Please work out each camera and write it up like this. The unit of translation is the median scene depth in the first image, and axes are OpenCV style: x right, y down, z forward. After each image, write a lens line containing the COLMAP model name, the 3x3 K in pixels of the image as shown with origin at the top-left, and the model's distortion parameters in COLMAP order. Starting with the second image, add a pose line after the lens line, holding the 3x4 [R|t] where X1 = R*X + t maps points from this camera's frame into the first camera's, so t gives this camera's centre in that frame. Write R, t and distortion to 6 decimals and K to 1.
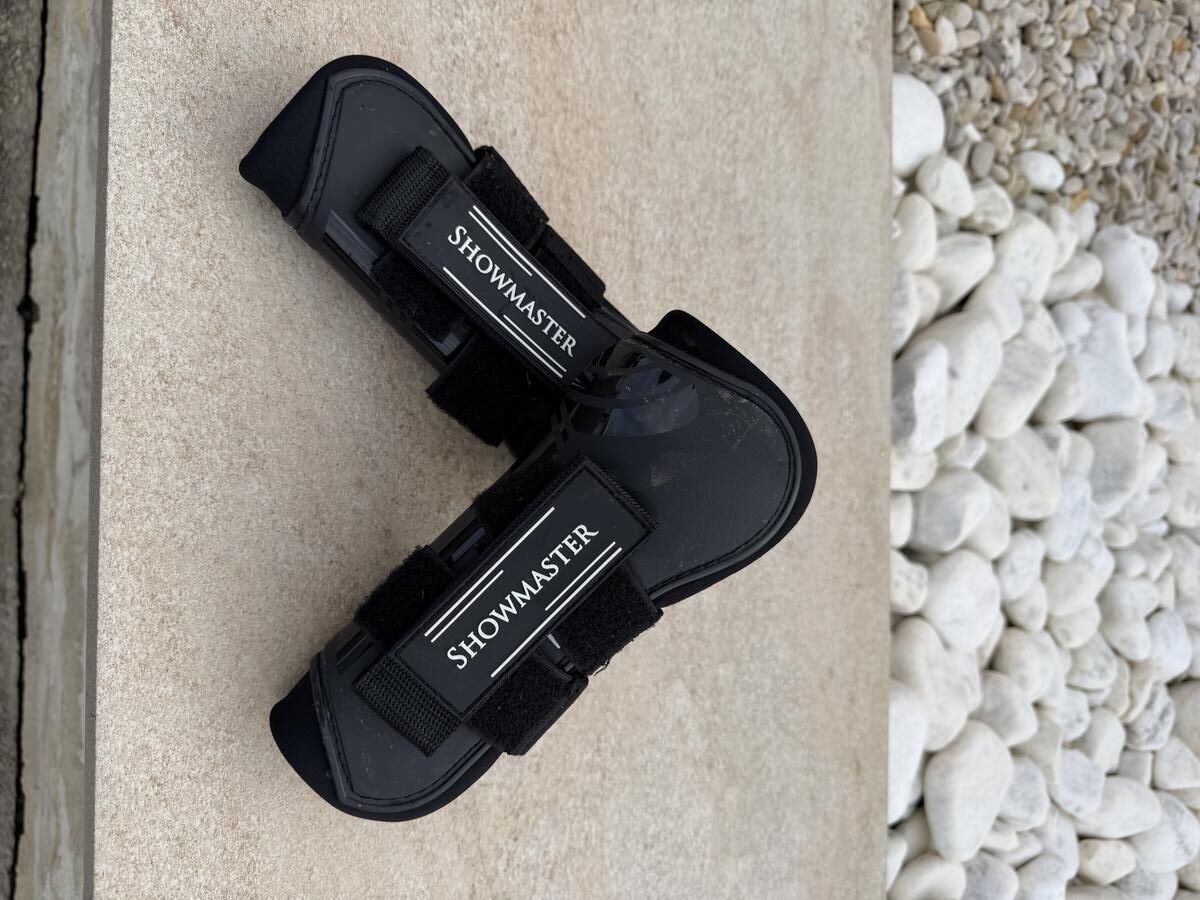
lens RADIAL K [[885.9, 0, 597.4], [0, 885.9, 447.3], [0, 0, 1]] dist [-0.017111, -0.007577]
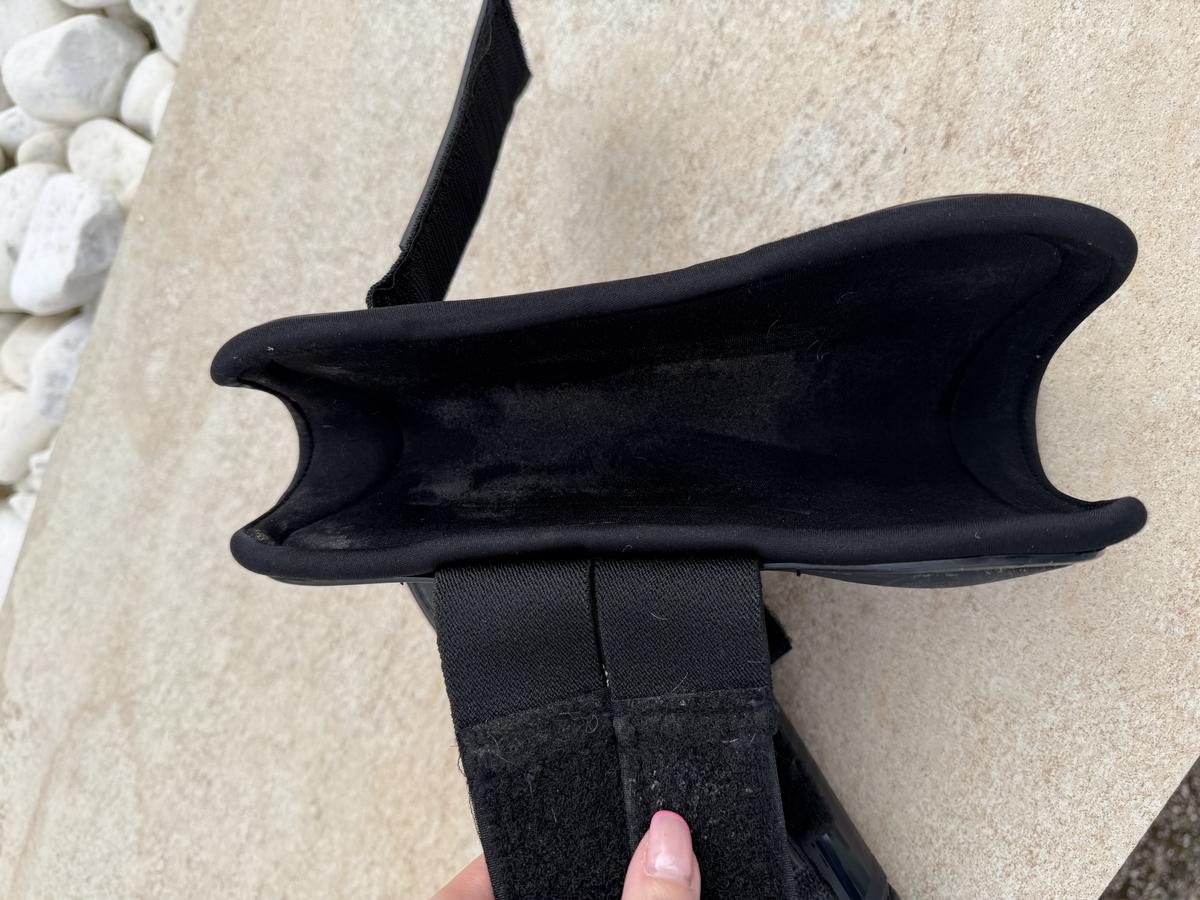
lens RADIAL K [[906.6, 0, 599.4], [0, 906.6, 455.2], [0, 0, 1]] dist [-0.077606, 0.058528]
pose [[-0.898270, -0.355377, -0.258490, 0.127494], [0.410339, -0.888828, -0.203975, 0.156743], [-0.157265, -0.289294, 0.944233, 0.247406]]
